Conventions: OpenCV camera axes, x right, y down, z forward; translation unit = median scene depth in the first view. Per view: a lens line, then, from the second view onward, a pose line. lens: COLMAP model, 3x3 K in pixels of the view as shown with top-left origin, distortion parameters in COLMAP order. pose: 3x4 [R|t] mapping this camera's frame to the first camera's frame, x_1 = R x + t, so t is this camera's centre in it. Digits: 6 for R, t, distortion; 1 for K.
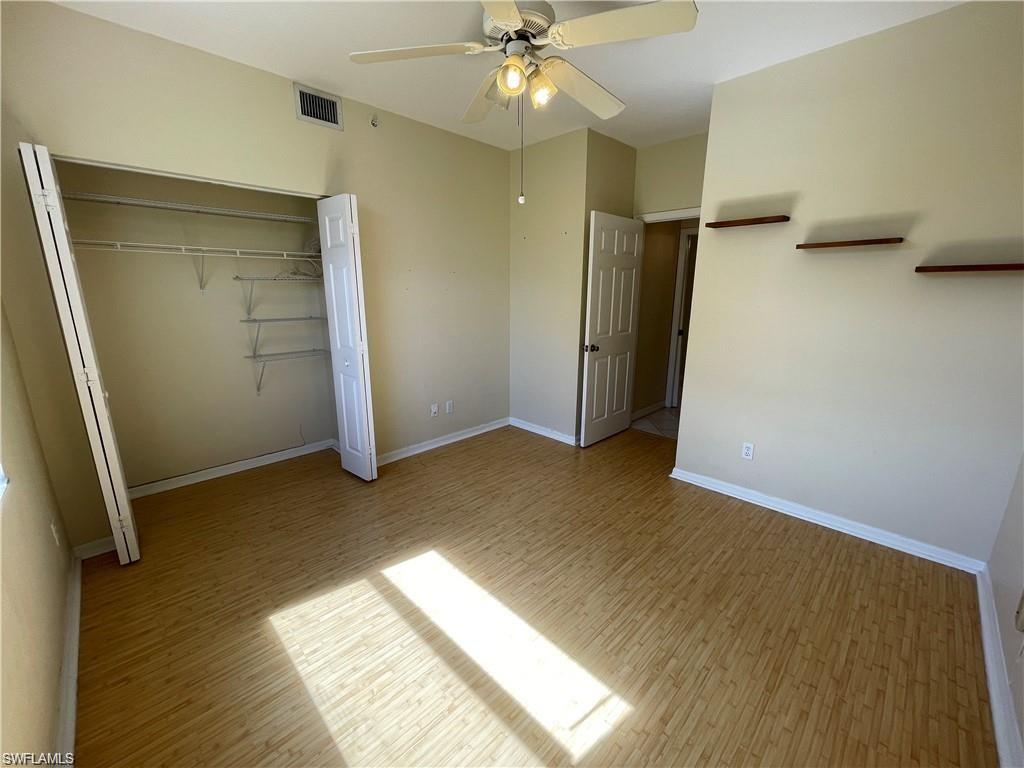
lens RADIAL K [[413.1, 0, 508.9], [0, 413.1, 385.8], [0, 0, 1]] dist [-0.001238, 0.000716]
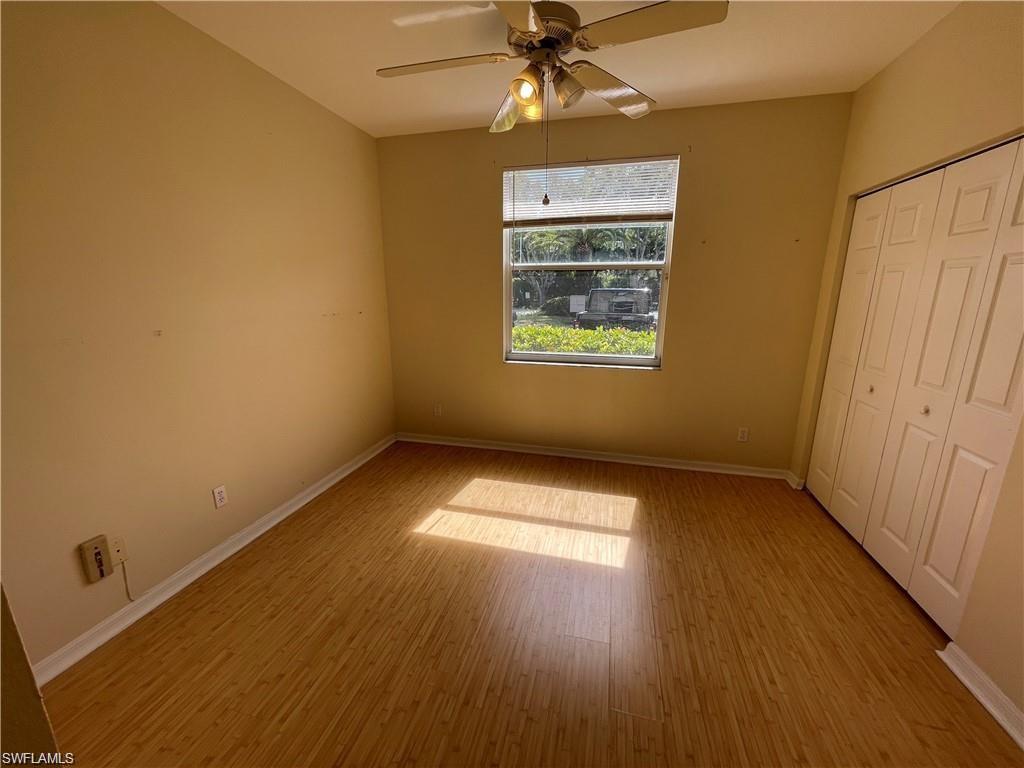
lens RADIAL K [[413.1, 0, 508.9], [0, 413.1, 385.8], [0, 0, 1]] dist [-0.001238, 0.000716]
pose [[-0.853515, 0.119674, -0.507140, 0.601958], [-0.120645, 0.901434, 0.415765, -0.439164], [0.506910, 0.416046, -0.754949, 1.773836]]
